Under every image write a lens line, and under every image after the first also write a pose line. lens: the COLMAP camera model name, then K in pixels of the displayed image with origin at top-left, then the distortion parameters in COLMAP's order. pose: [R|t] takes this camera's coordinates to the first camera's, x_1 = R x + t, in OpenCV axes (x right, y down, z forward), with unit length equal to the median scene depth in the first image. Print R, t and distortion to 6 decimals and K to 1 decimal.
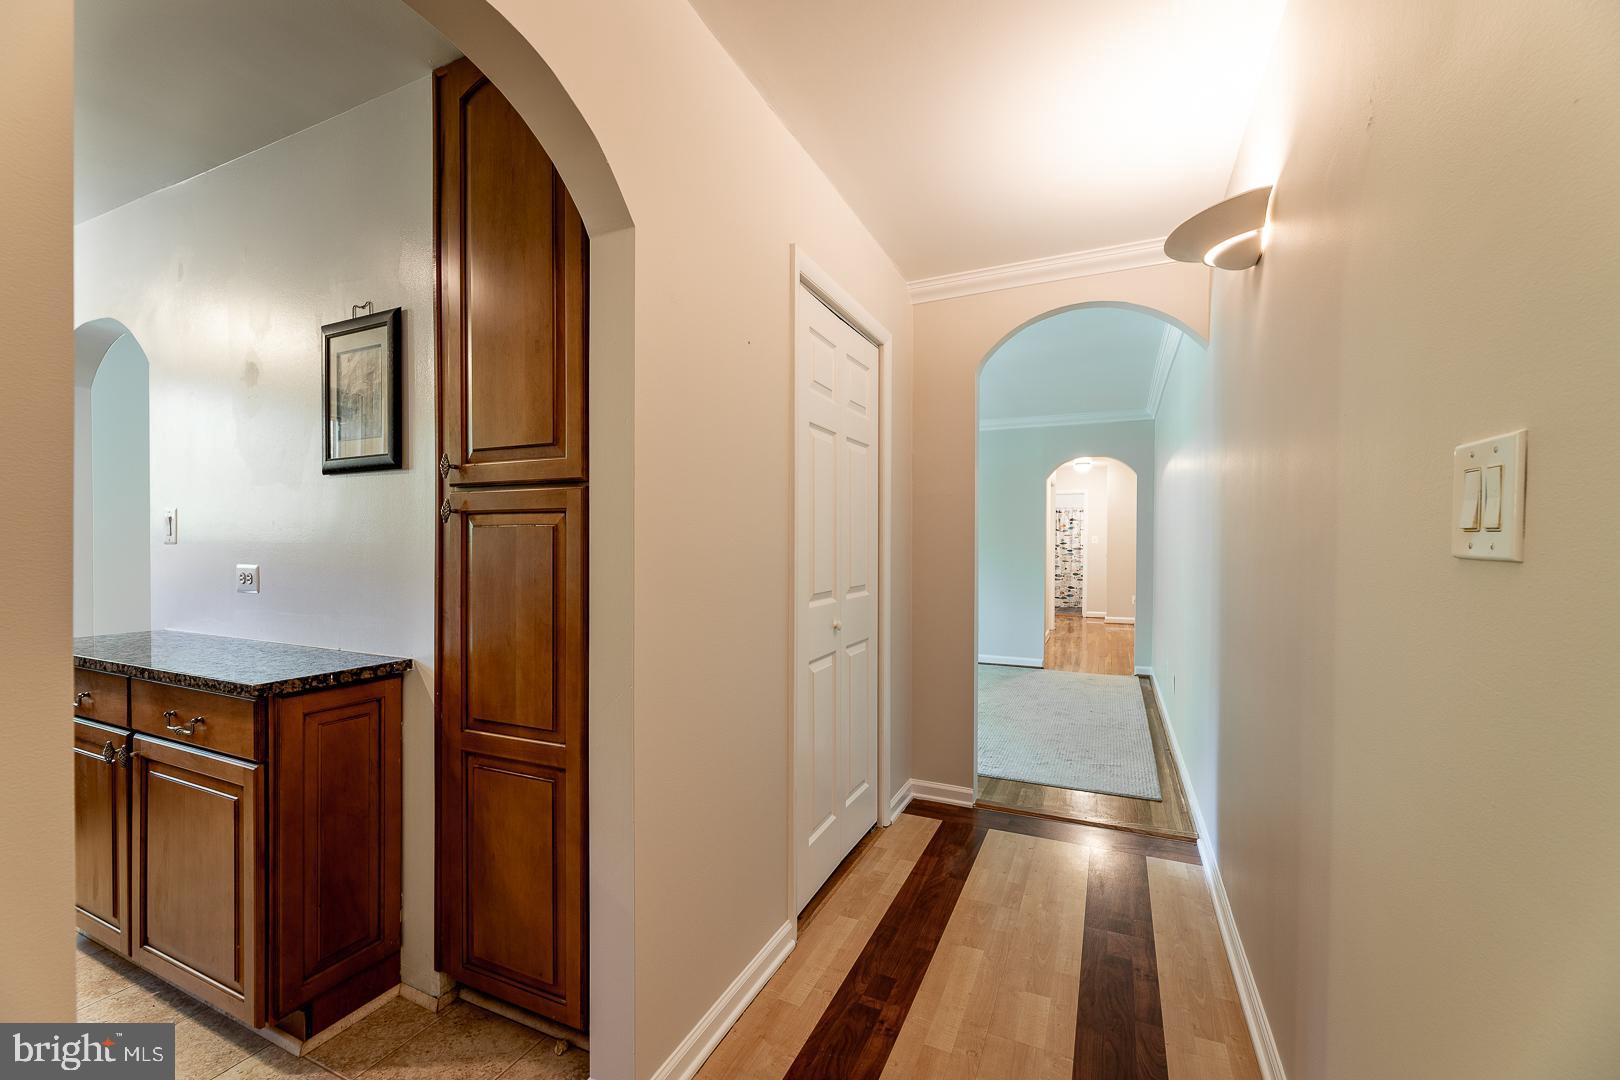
lens RADIAL K [[659.0, 0, 813.7], [0, 659.0, 546.5], [0, 0, 1]] dist [-0.002135, -0.000223]
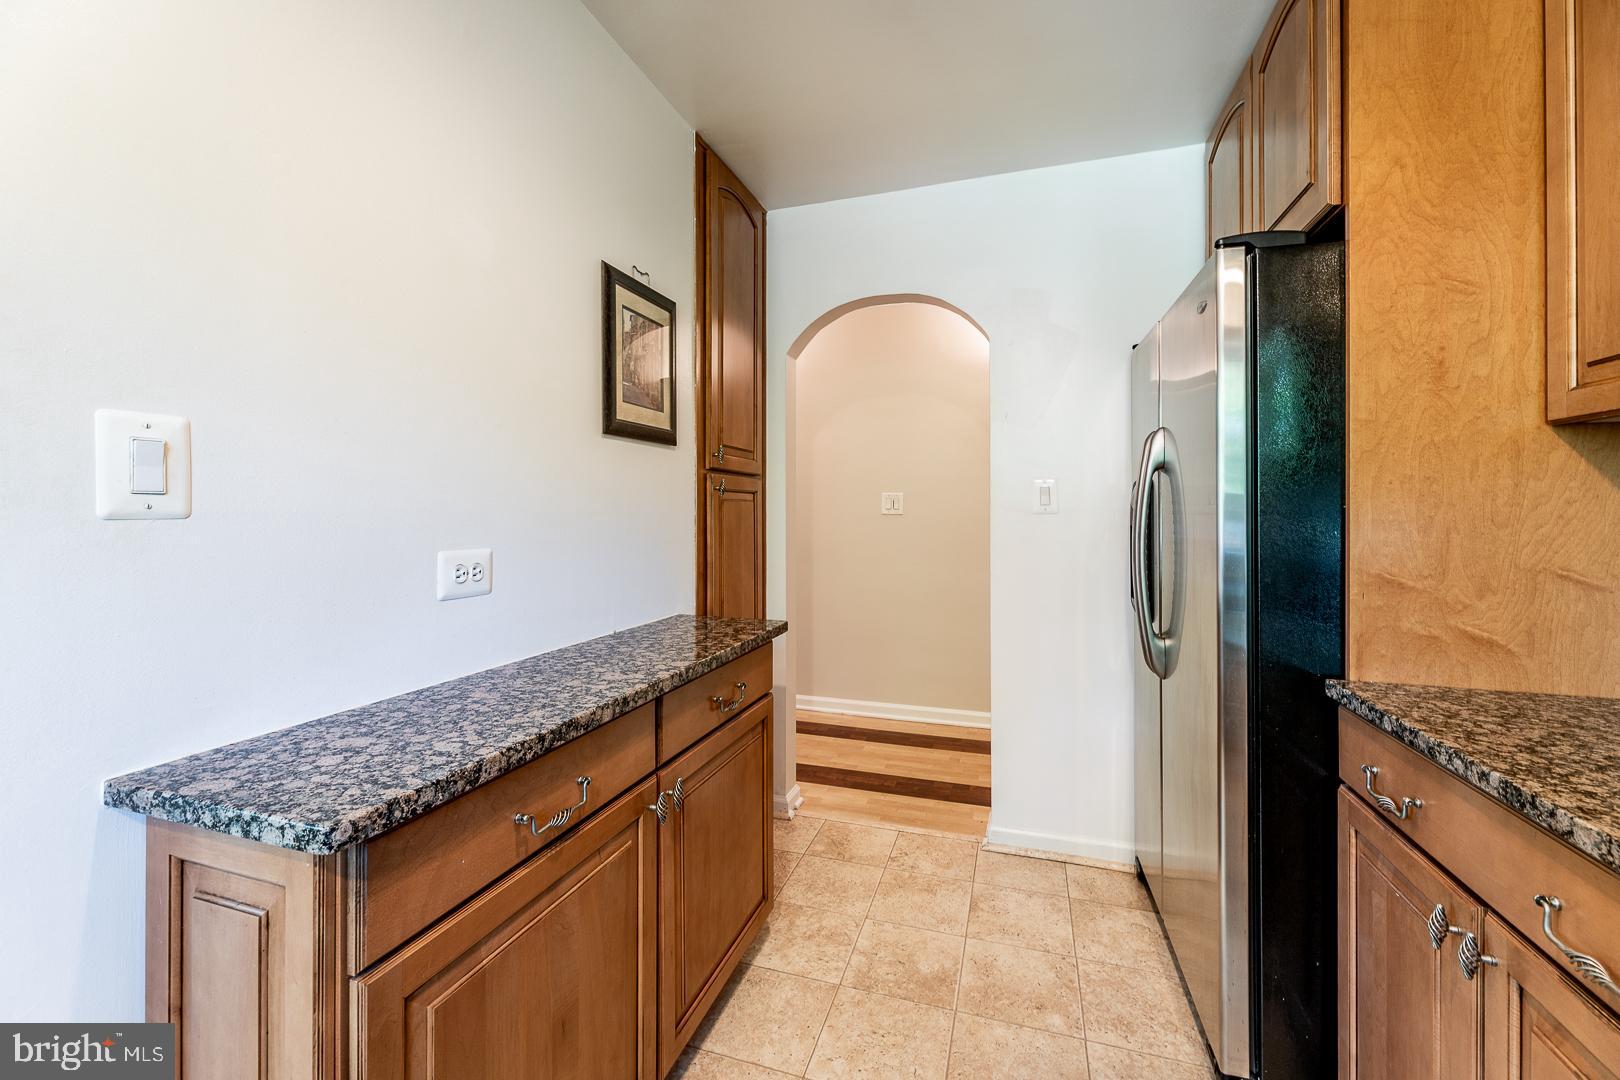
lens RADIAL K [[654.6, 0, 819.4], [0, 654.6, 515.2], [0, 0, 1]] dist [-0.001728, -0.000104]
pose [[-0.114850, 0.000983, 0.993382, -1.628862], [0.004637, 0.999989, -0.000454, -0.001767], [-0.993372, 0.004555, -0.114853, 0.823758]]
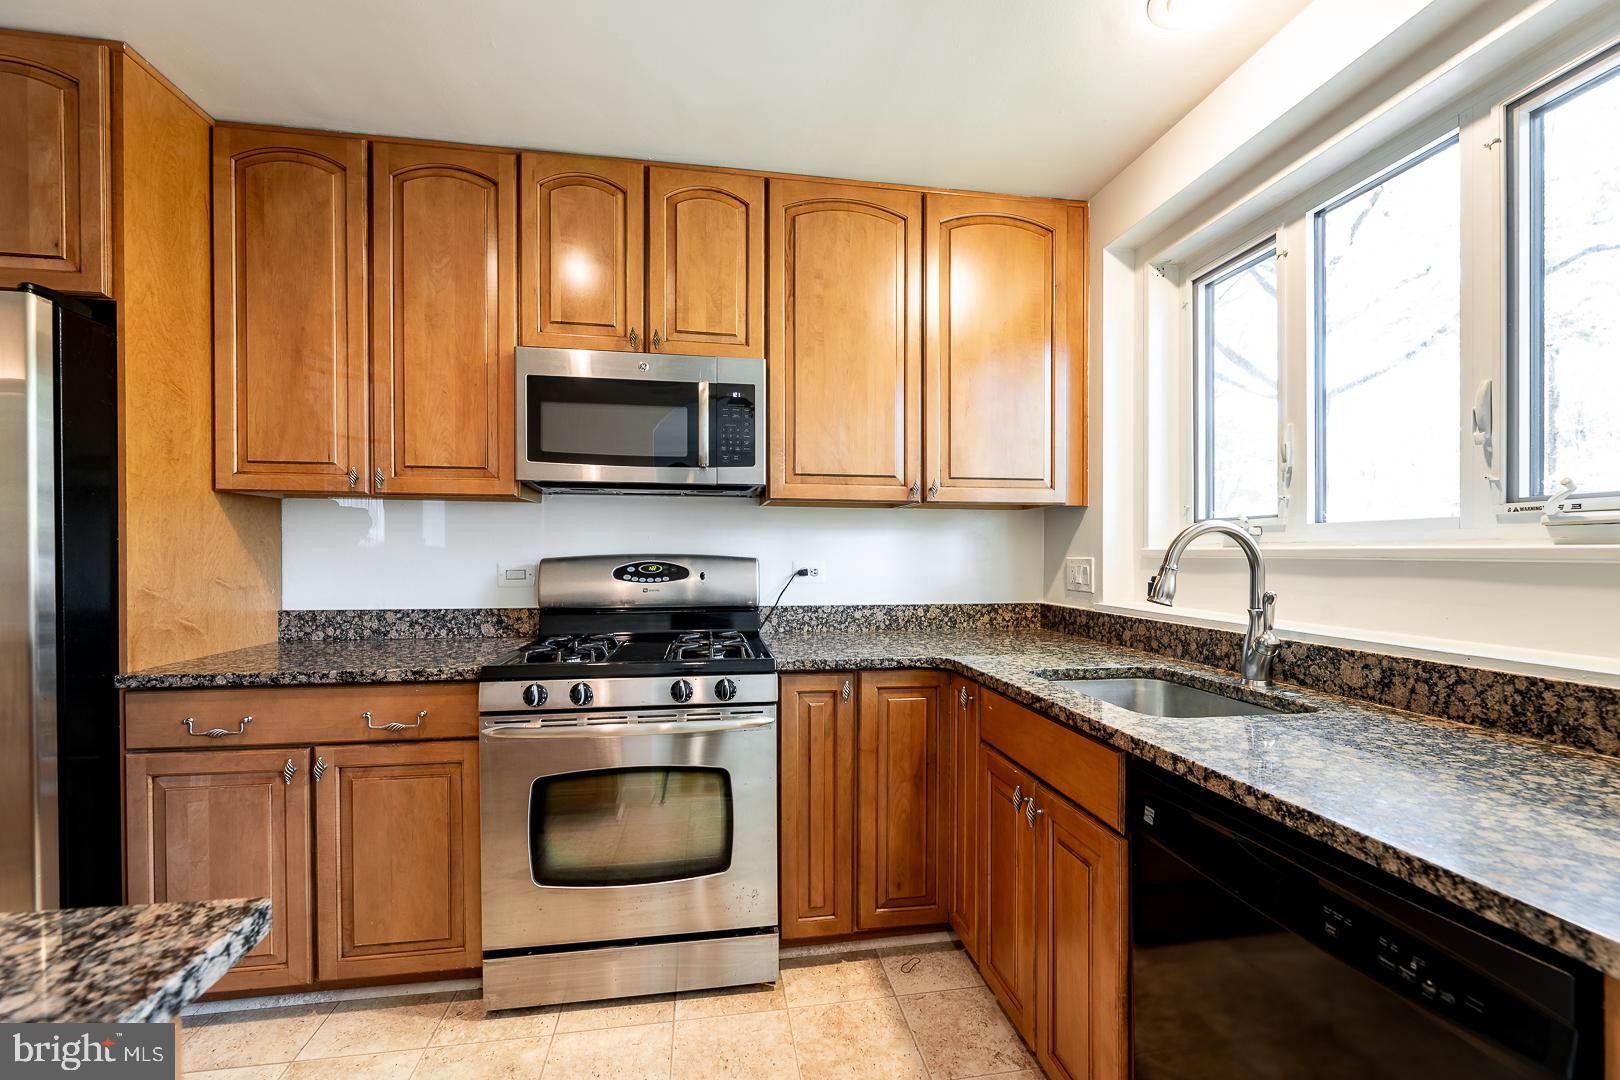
lens RADIAL K [[675.6, 0, 807.3], [0, 675.6, 556.7], [0, 0, 1]] dist [0.000340, 0.000024]
pose [[-0.833596, 0.002784, -0.552368, -1.308840], [-0.005858, 0.999887, 0.013879, -0.002672], [0.552344, 0.014805, -0.833485, 1.406912]]
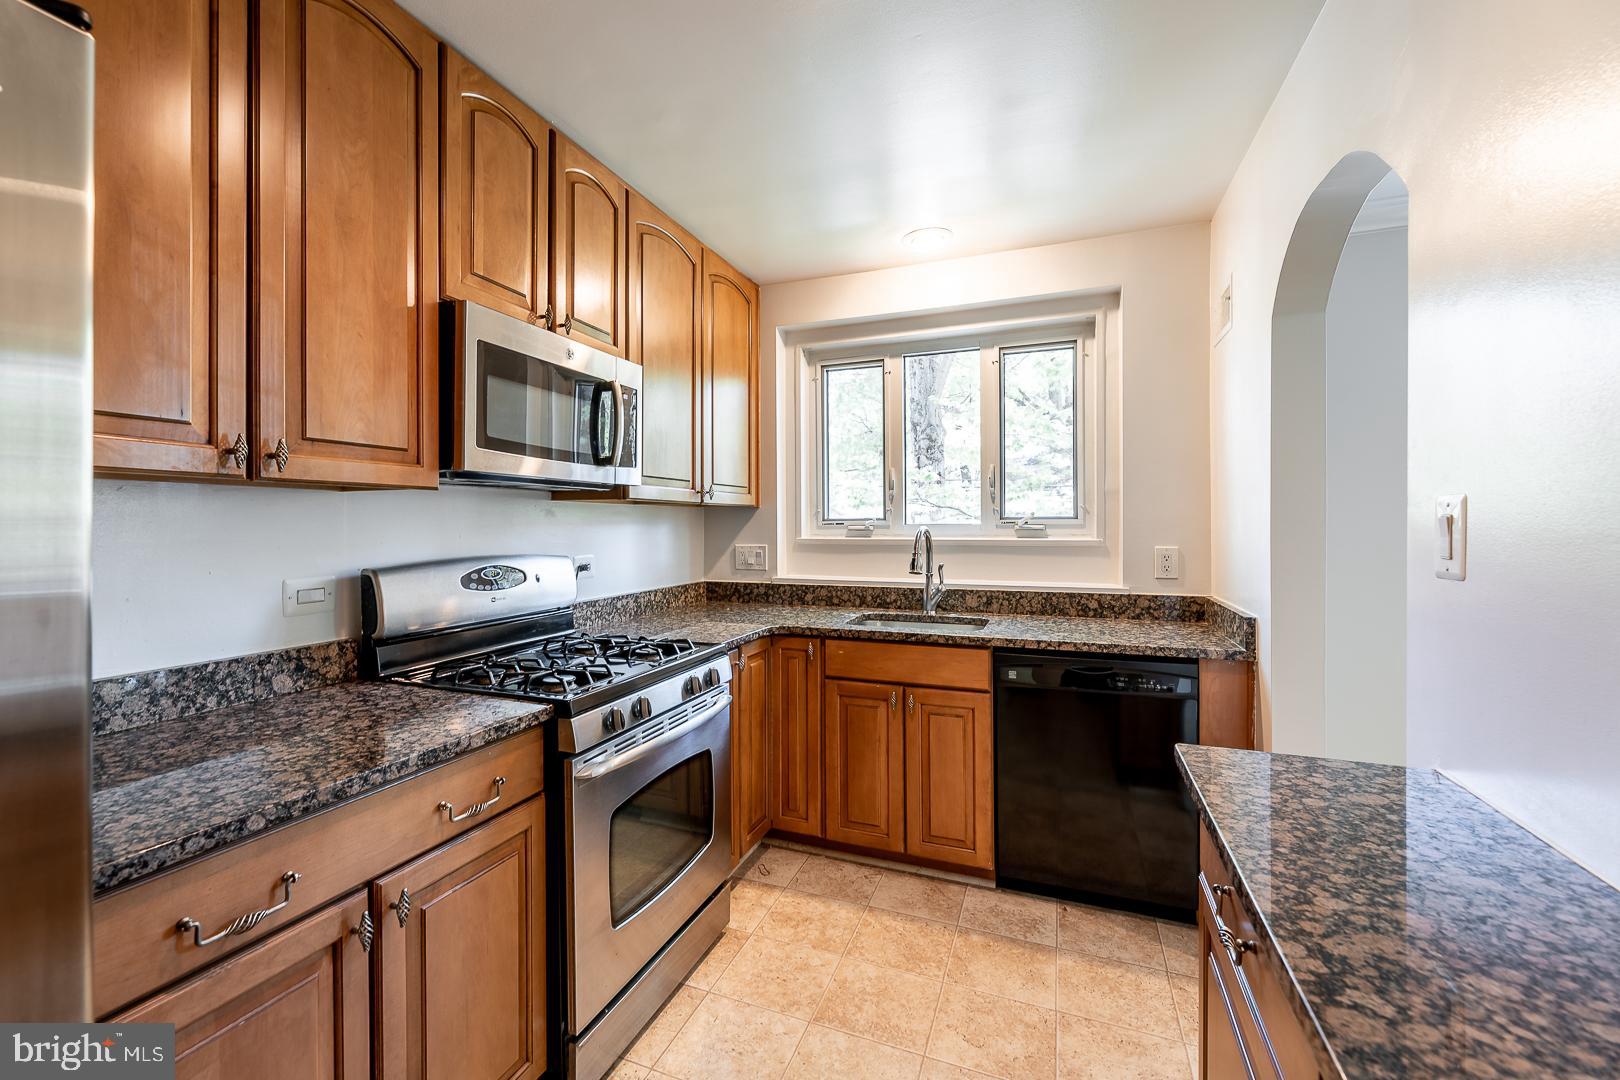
lens RADIAL K [[675.2, 0, 808.2], [0, 675.2, 524.0], [0, 0, 1]] dist [-0.000824, -0.000129]
pose [[0.043093, -0.000422, -0.999071, -0.688524], [-0.004684, 0.999989, -0.000624, -0.040621], [0.999060, 0.004706, 0.043091, 0.673770]]
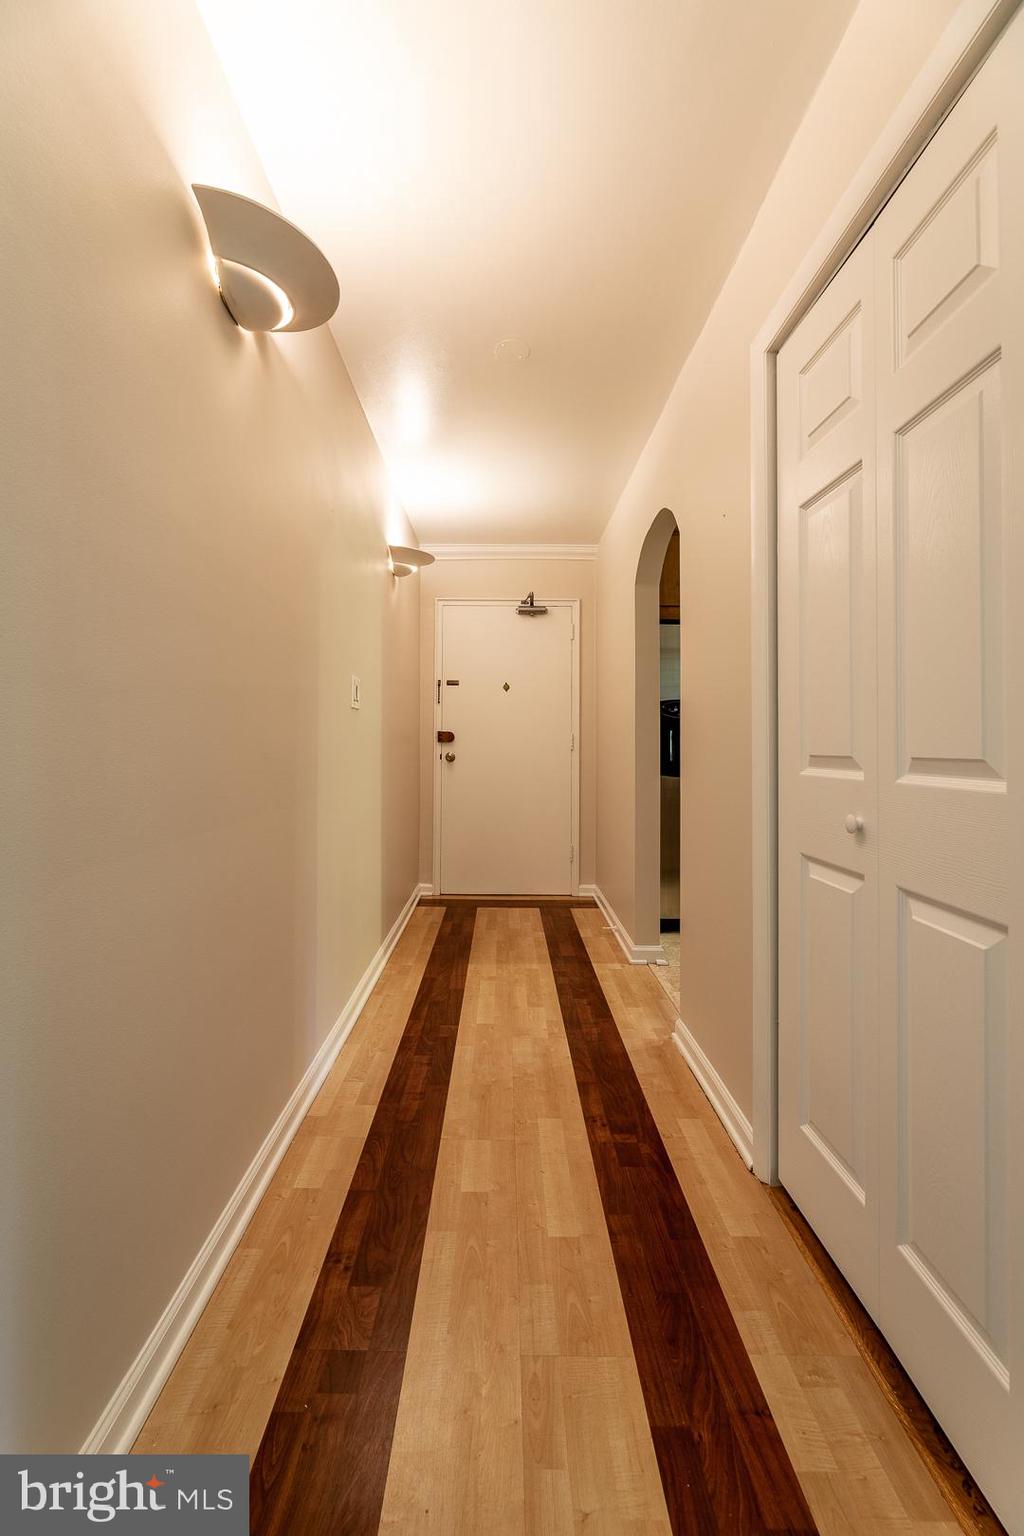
lens RADIAL K [[631.3, 0, 511.2], [0, 631.3, 735.9], [0, 0, 1]] dist [-0.003886, -0.000511]
pose [[-0.904954, -0.013245, -0.425303, 0.615495], [-0.010163, 0.999903, -0.009515, 0.070305], [0.425388, -0.004288, -0.905001, 1.658872]]
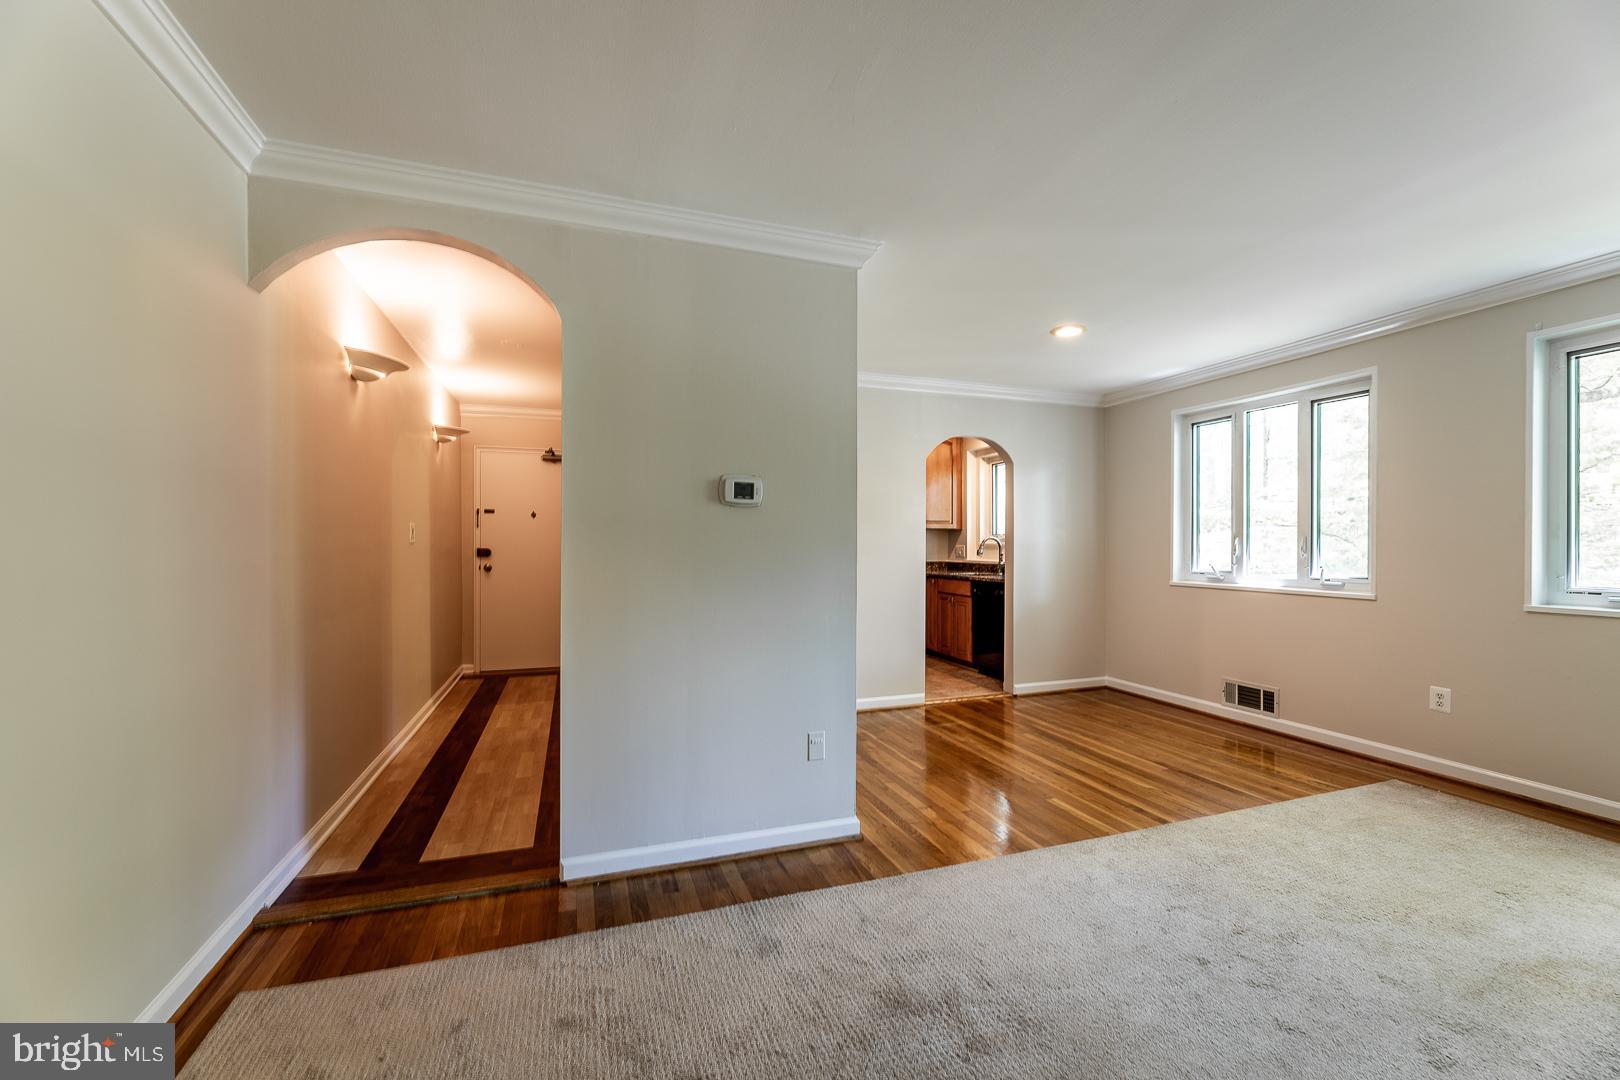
lens RADIAL K [[659.0, 0, 813.7], [0, 659.0, 546.5], [0, 0, 1]] dist [-0.002135, -0.000223]
pose [[-0.715761, 0.000867, -0.698345, 0.922553], [-0.006376, 0.999949, 0.007777, -0.008782], [0.698316, 0.010019, -0.715719, 2.827772]]
